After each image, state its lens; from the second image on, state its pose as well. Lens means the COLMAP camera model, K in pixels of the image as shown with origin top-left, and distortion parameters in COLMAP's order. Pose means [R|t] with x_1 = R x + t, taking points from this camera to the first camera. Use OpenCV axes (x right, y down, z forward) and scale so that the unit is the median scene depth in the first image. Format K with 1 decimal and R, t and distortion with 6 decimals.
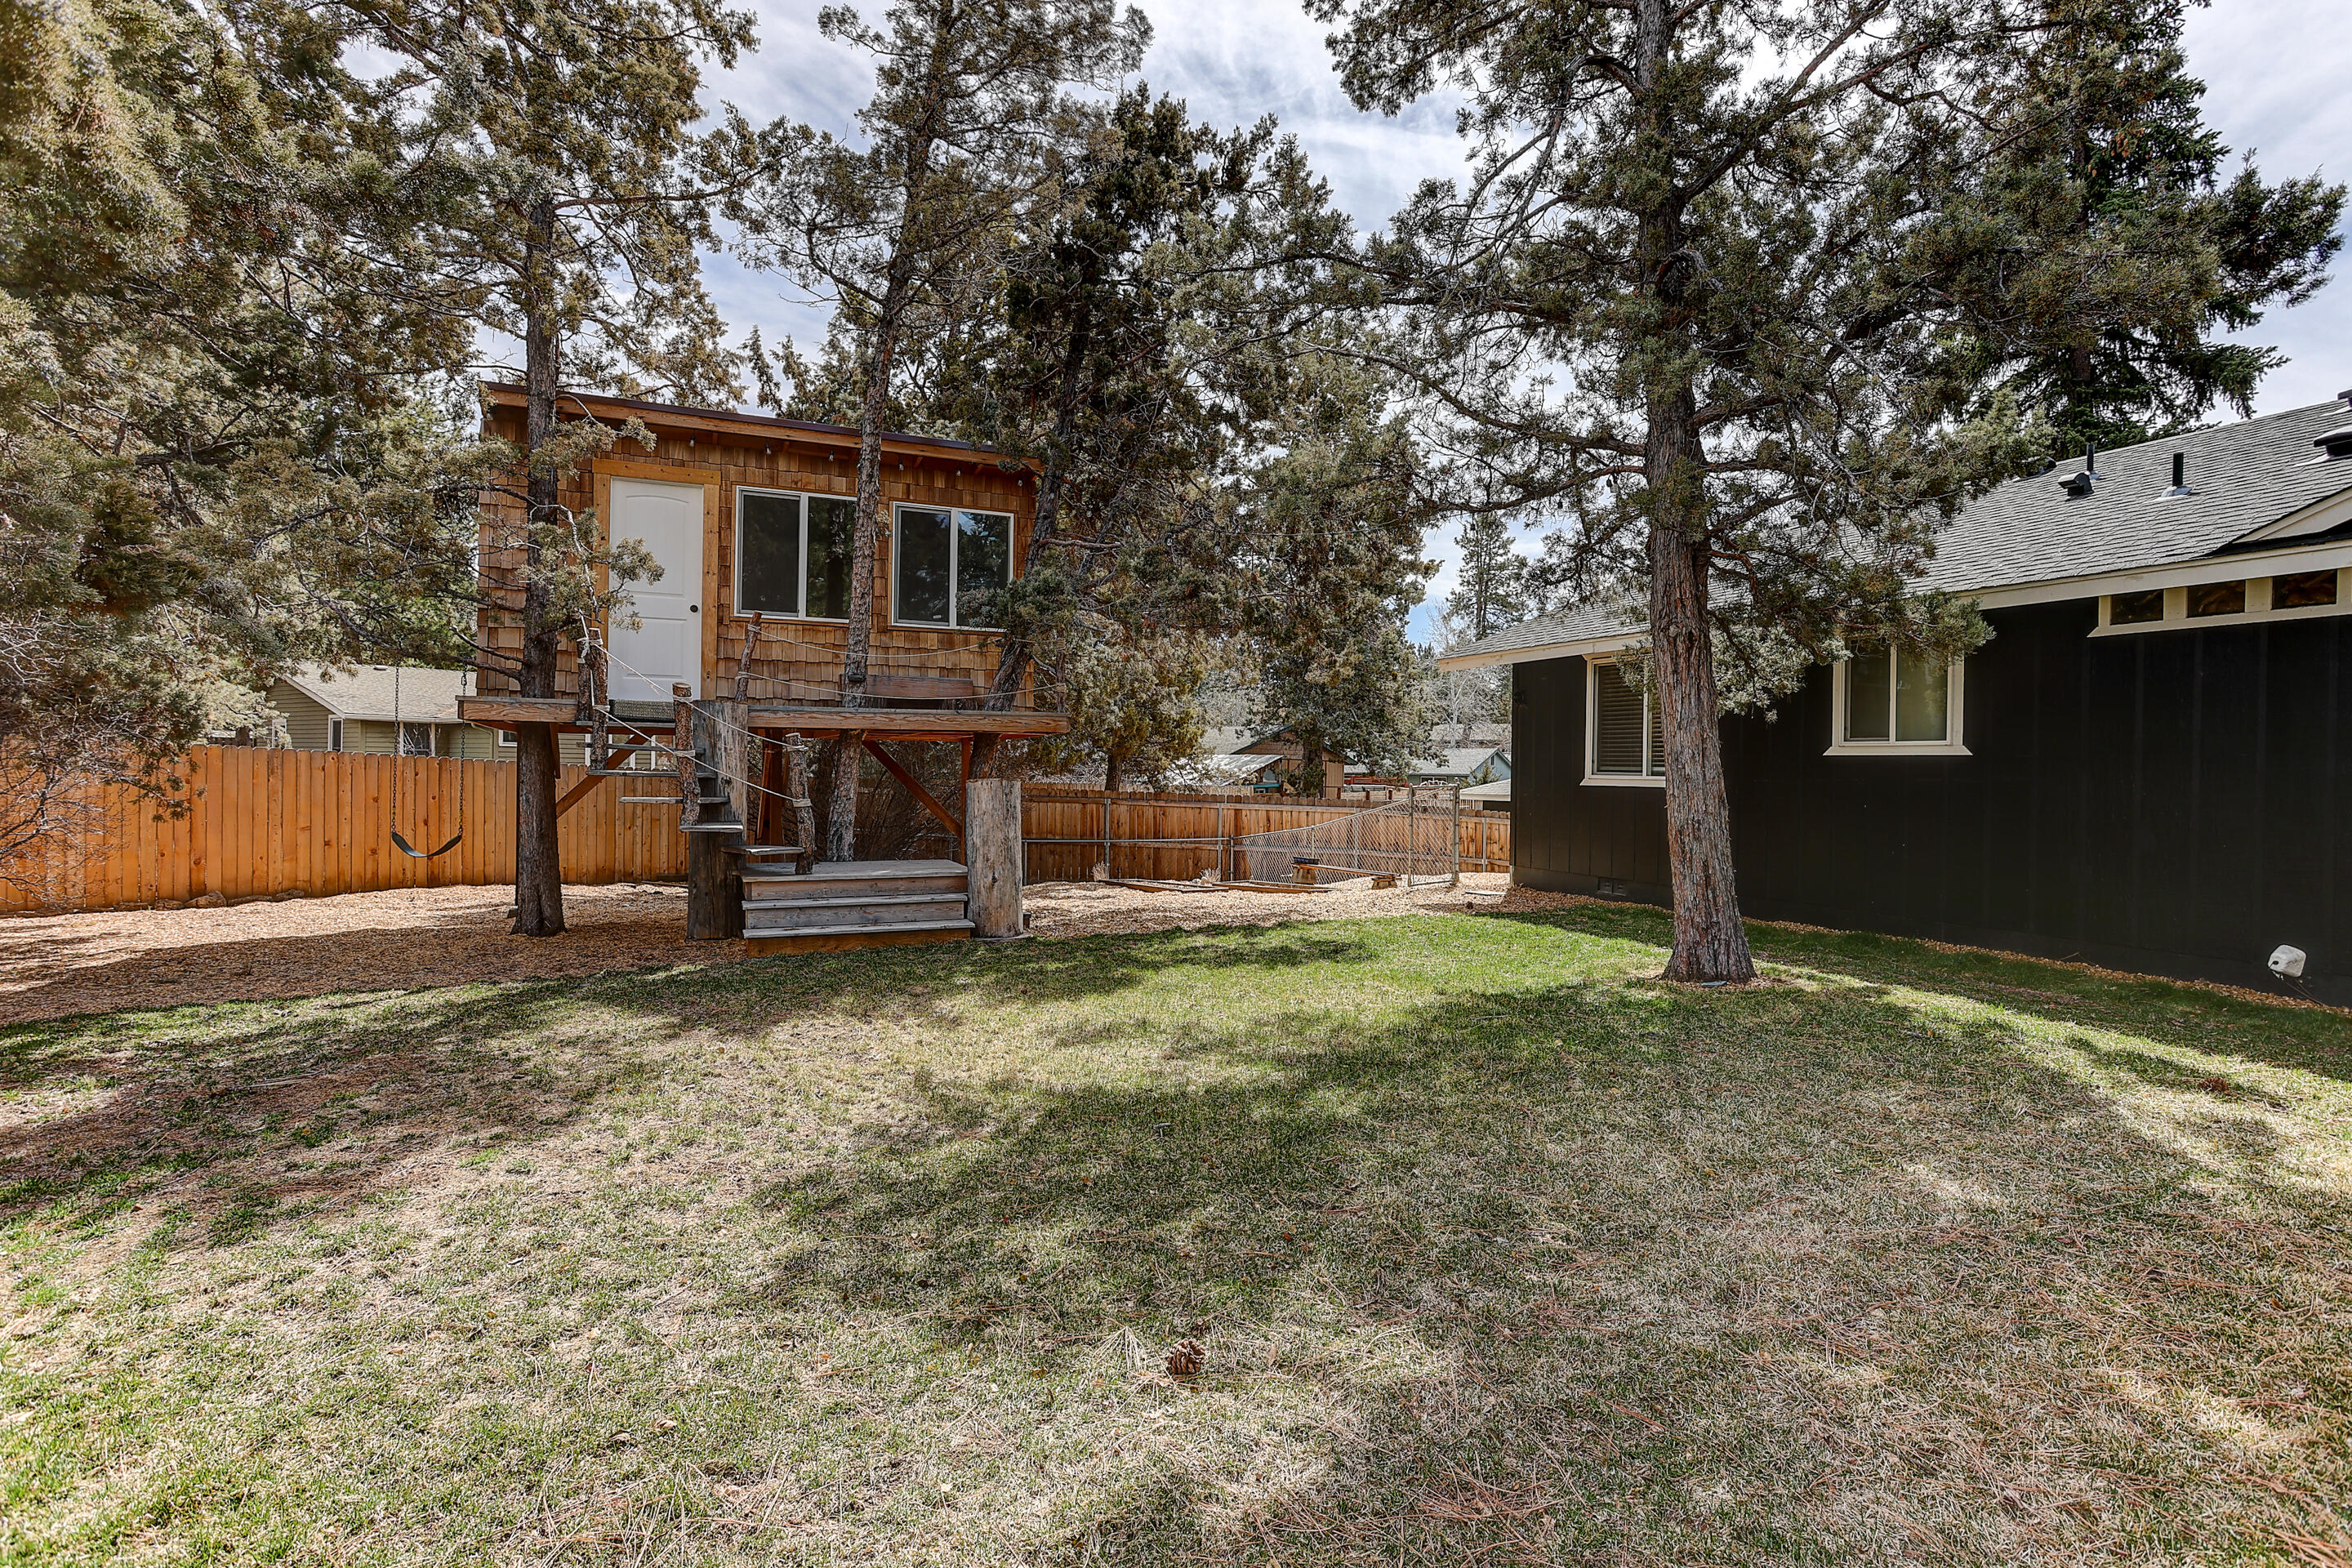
lens RADIAL K [[1158.4, 0, 1191.0], [0, 1158.4, 760.9], [0, 0, 1]] dist [-0.060958, 0.029109]
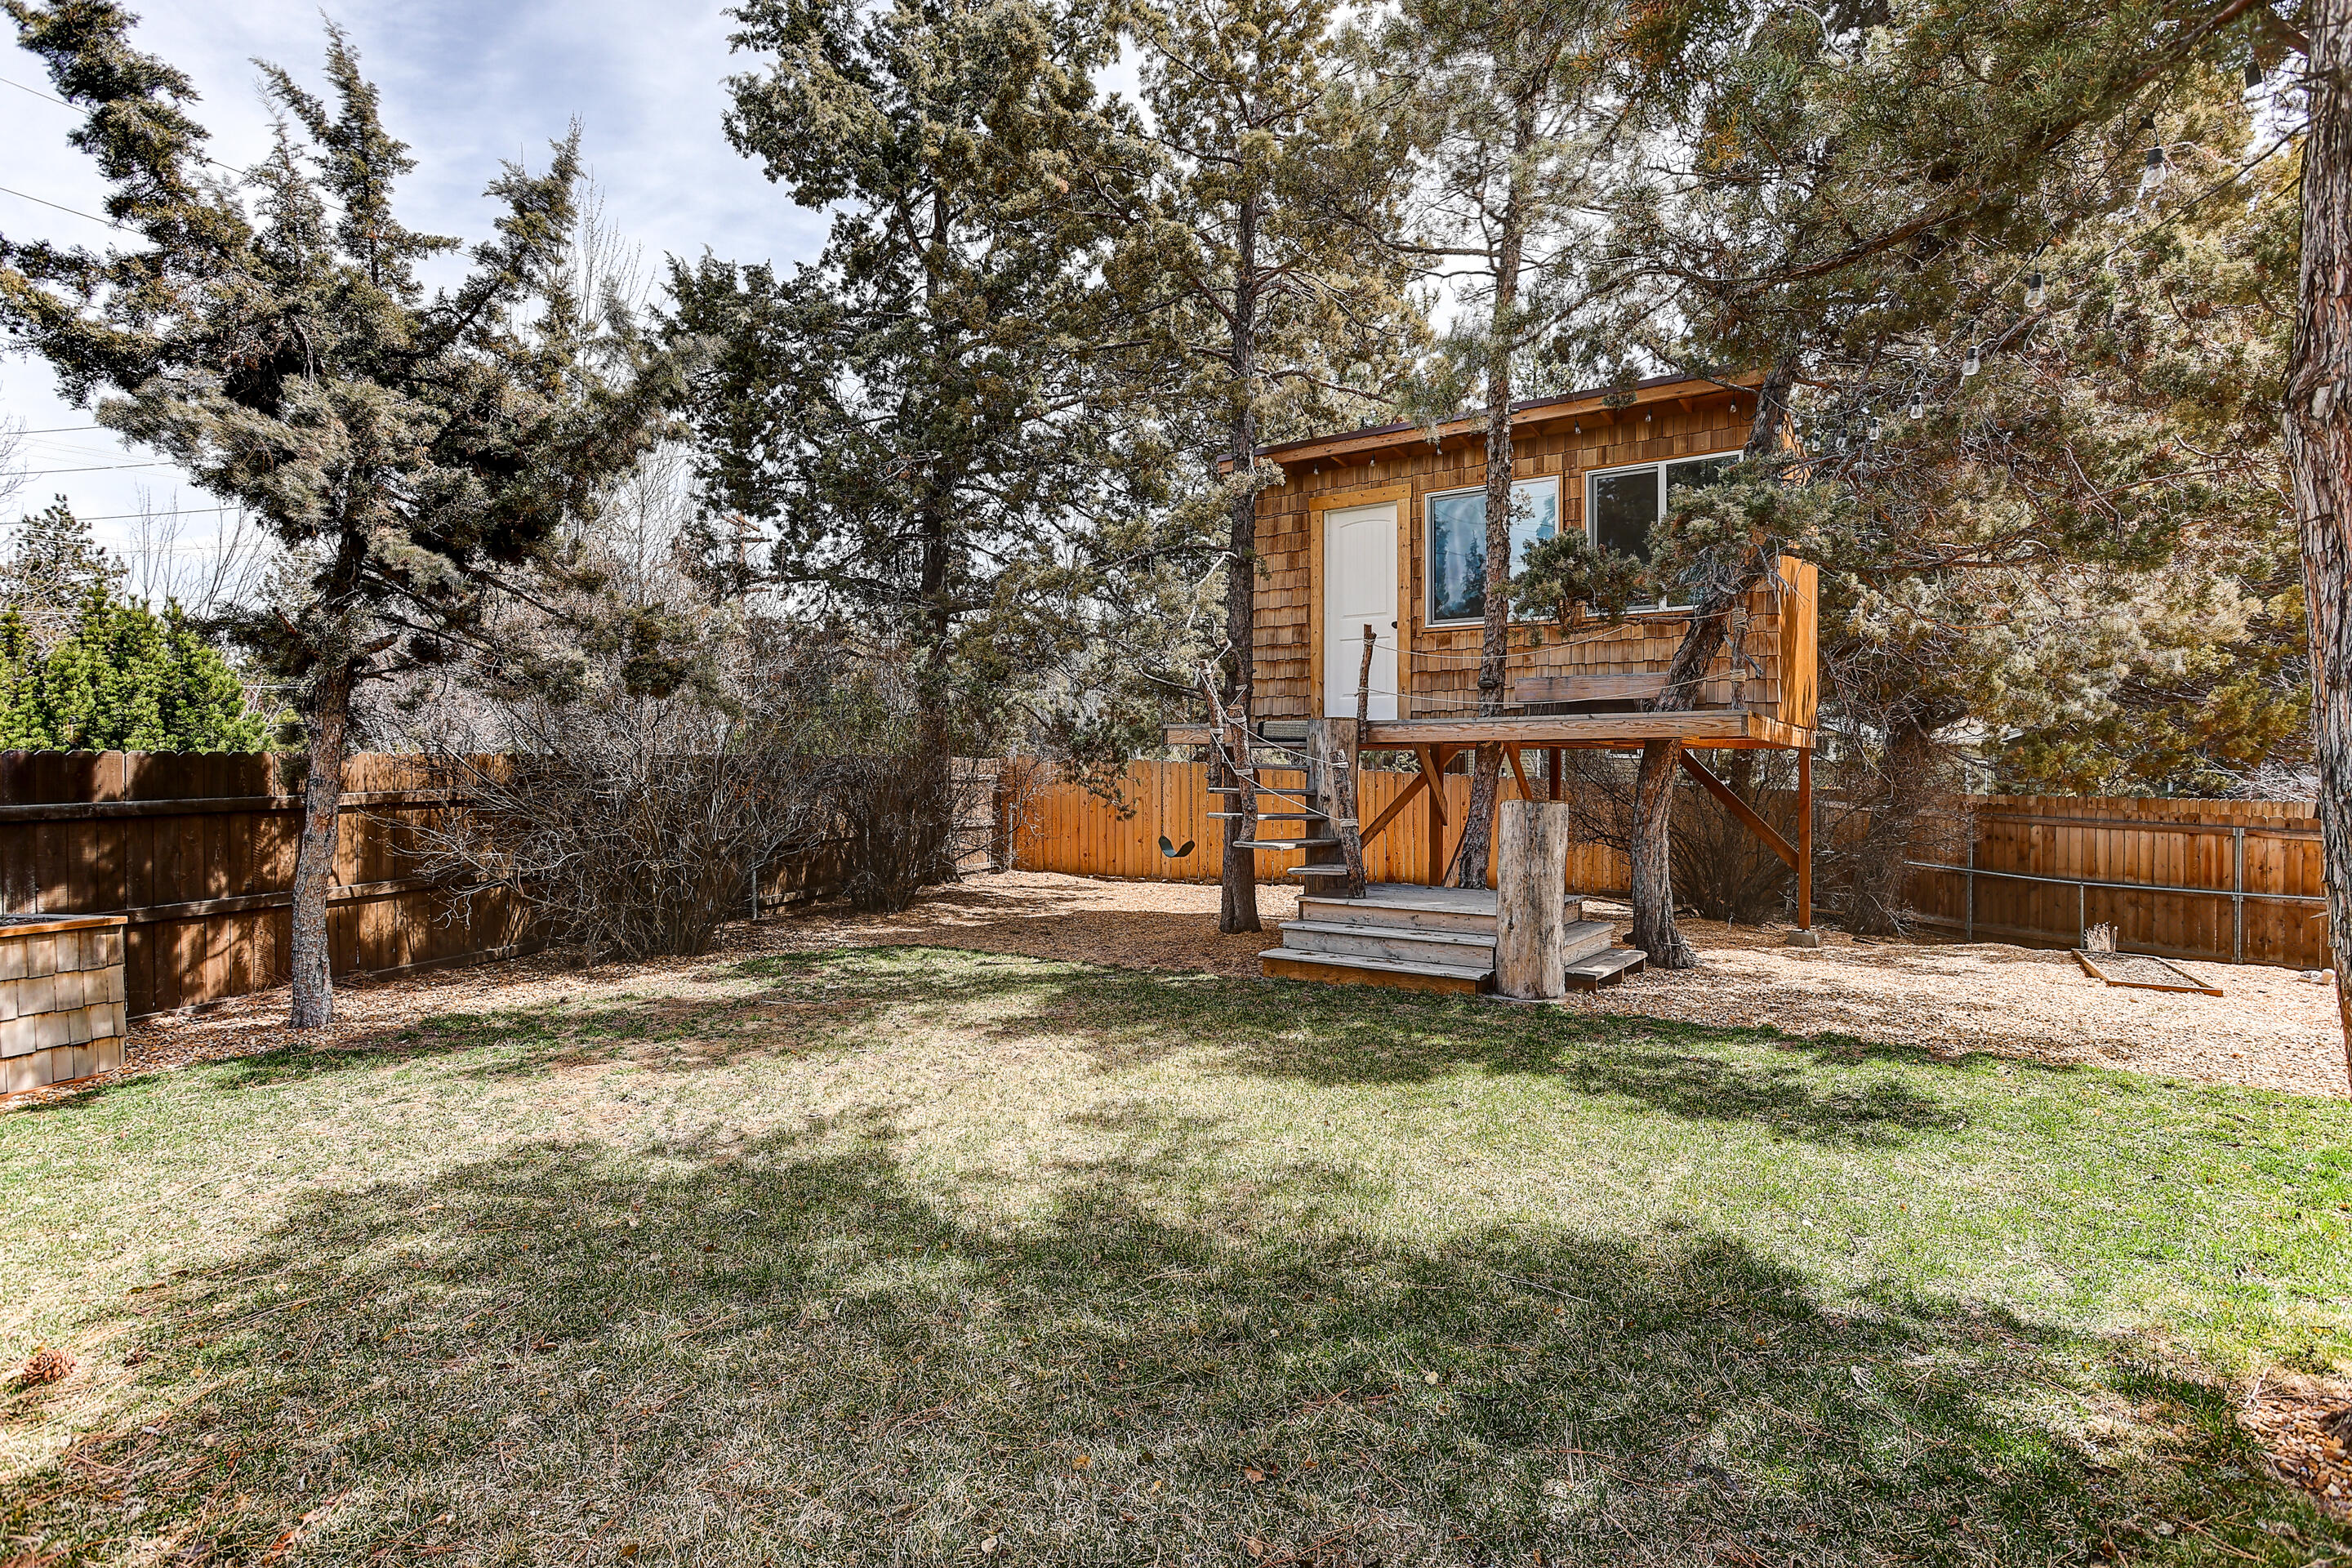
lens RADIAL K [[1158.4, 0, 1191.0], [0, 1158.4, 760.9], [0, 0, 1]] dist [-0.060958, 0.029109]
pose [[0.498205, -0.013899, -0.866948, 0.797483], [0.006525, 0.999903, -0.012281, -0.006645], [0.867035, 0.000461, 0.498247, 0.781217]]
